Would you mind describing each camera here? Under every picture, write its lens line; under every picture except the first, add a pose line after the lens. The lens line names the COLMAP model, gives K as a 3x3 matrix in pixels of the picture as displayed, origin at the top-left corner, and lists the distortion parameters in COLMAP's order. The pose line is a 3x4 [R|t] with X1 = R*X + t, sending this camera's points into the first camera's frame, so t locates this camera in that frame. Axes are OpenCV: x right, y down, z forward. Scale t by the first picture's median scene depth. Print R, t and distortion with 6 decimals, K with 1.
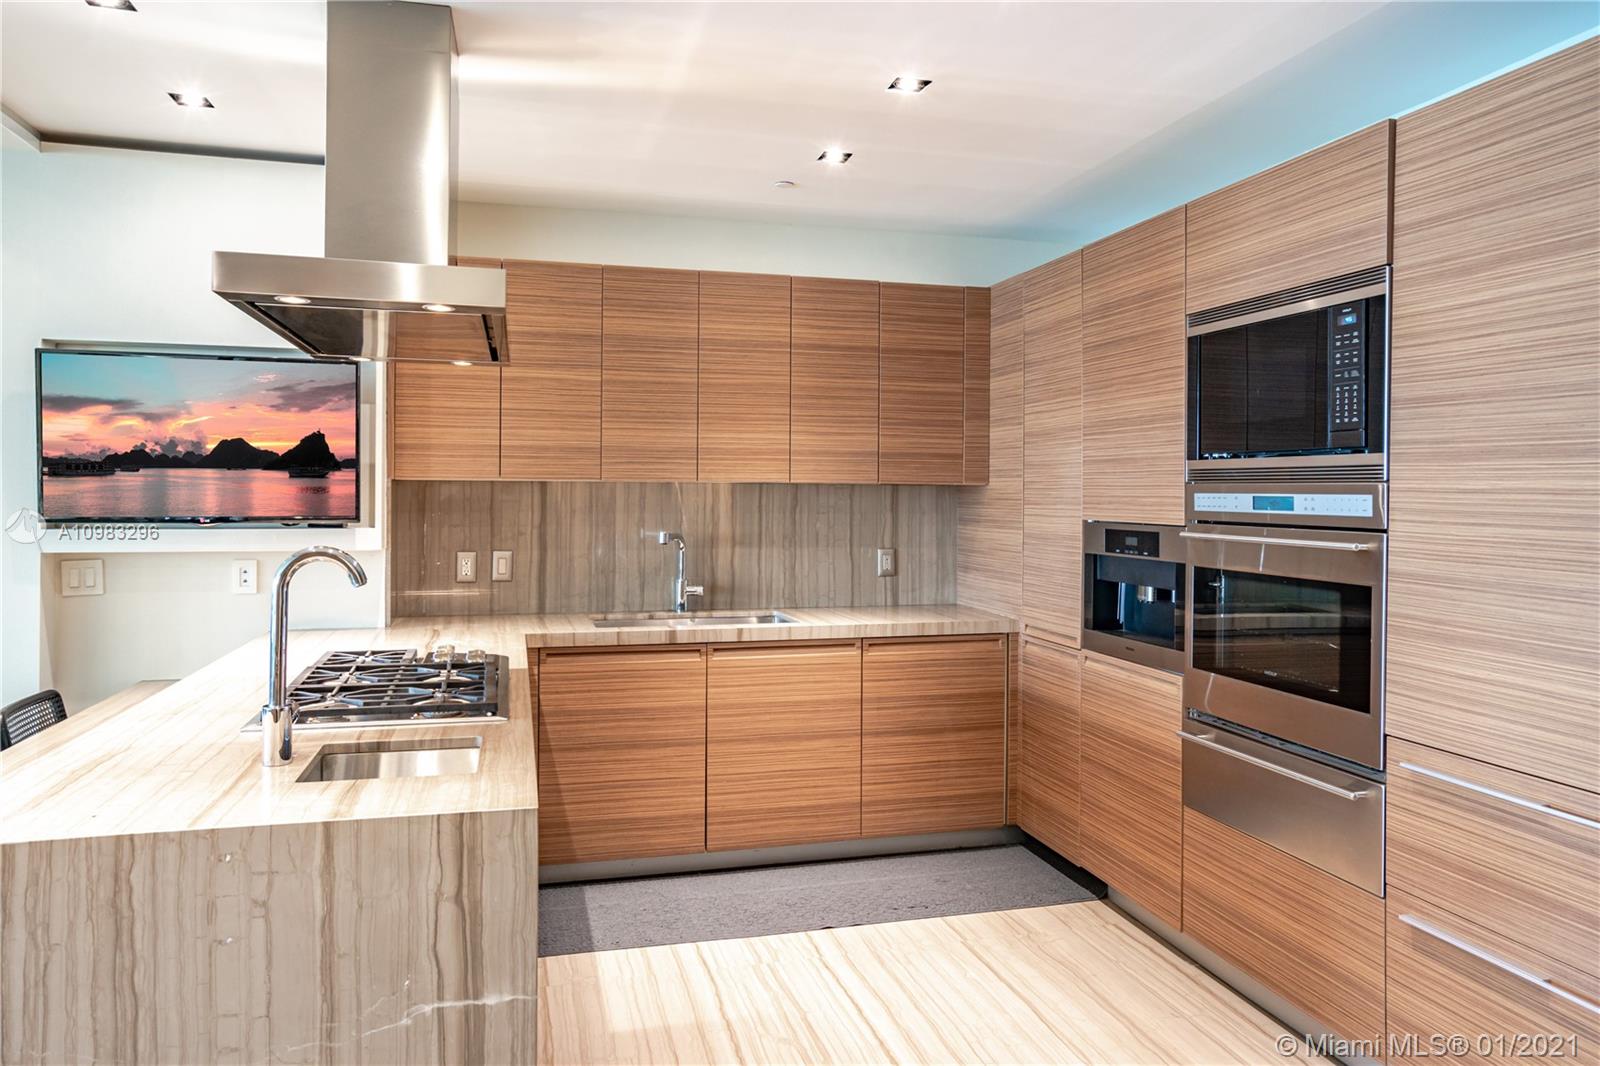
lens RADIAL K [[1062.5, 0, 796.1], [0, 1062.5, 488.7], [0, 0, 1]] dist [0.000880, -0.000221]
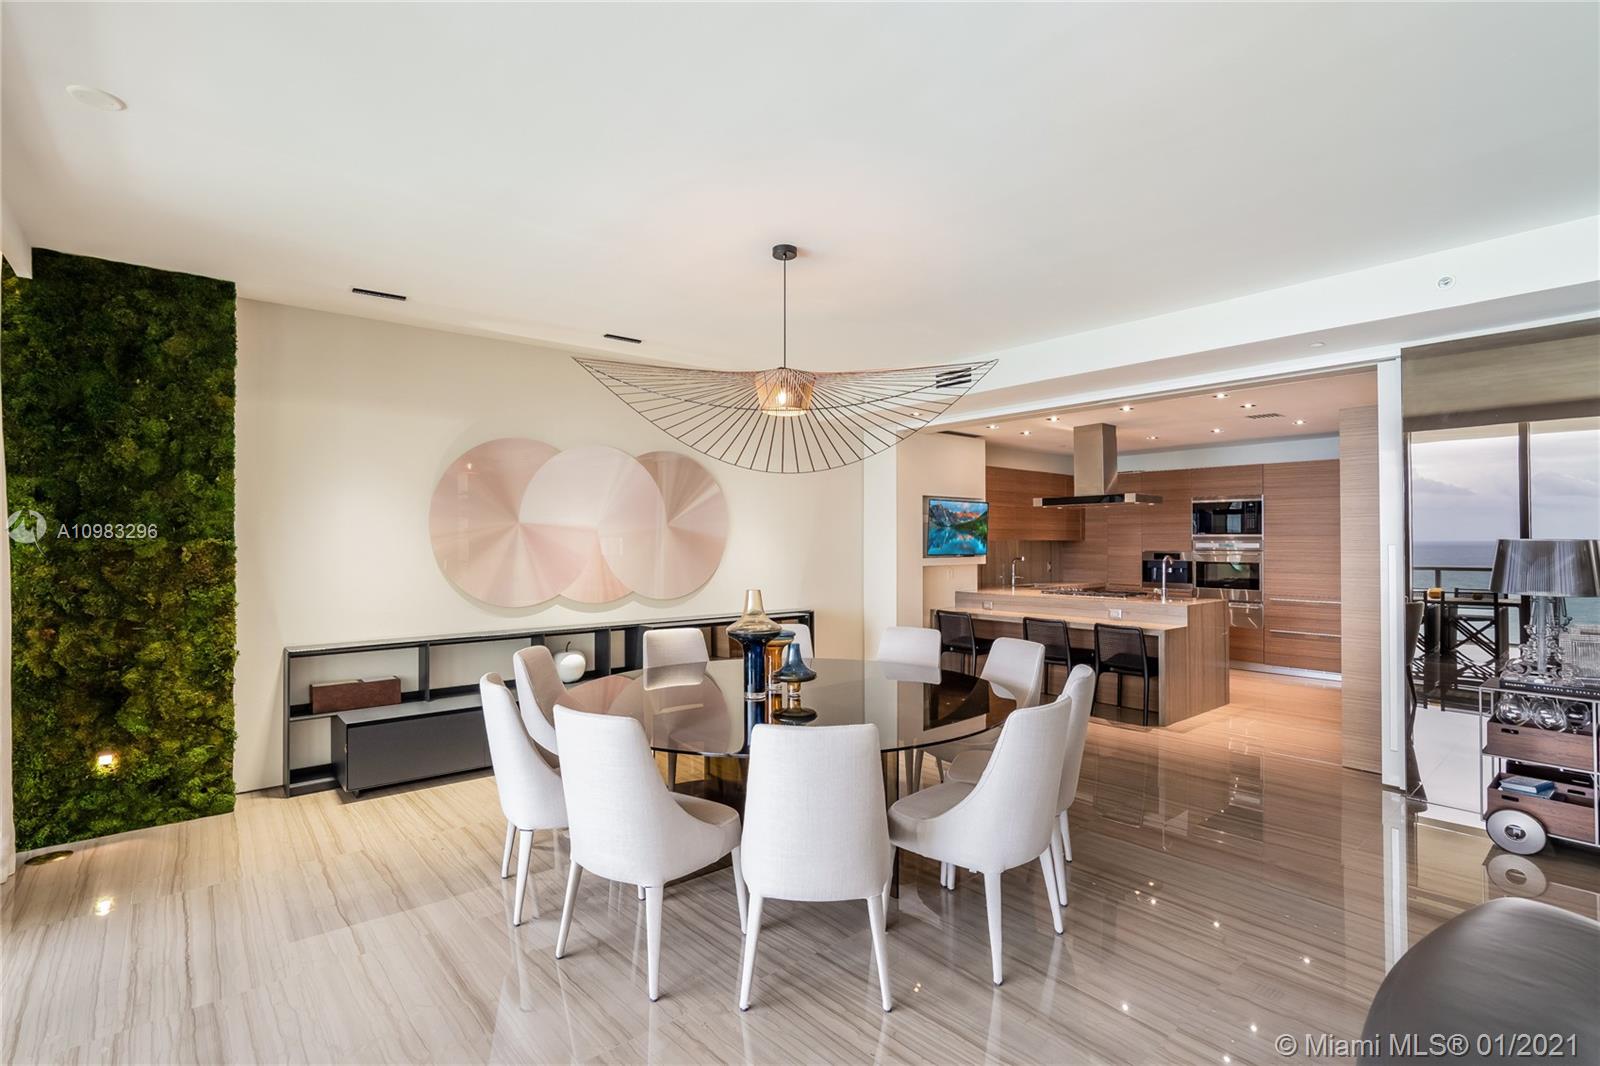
lens RADIAL K [[748.4, 0, 800.0], [0, 748.4, 533.0], [0, 0, 1]] dist [-0.034811, 0.000217]
pose [[0.899333, -0.002996, 0.437254, -1.789285], [0.005608, 0.999973, -0.004683, -0.023722], [-0.437229, 0.006664, 0.899326, -0.696359]]
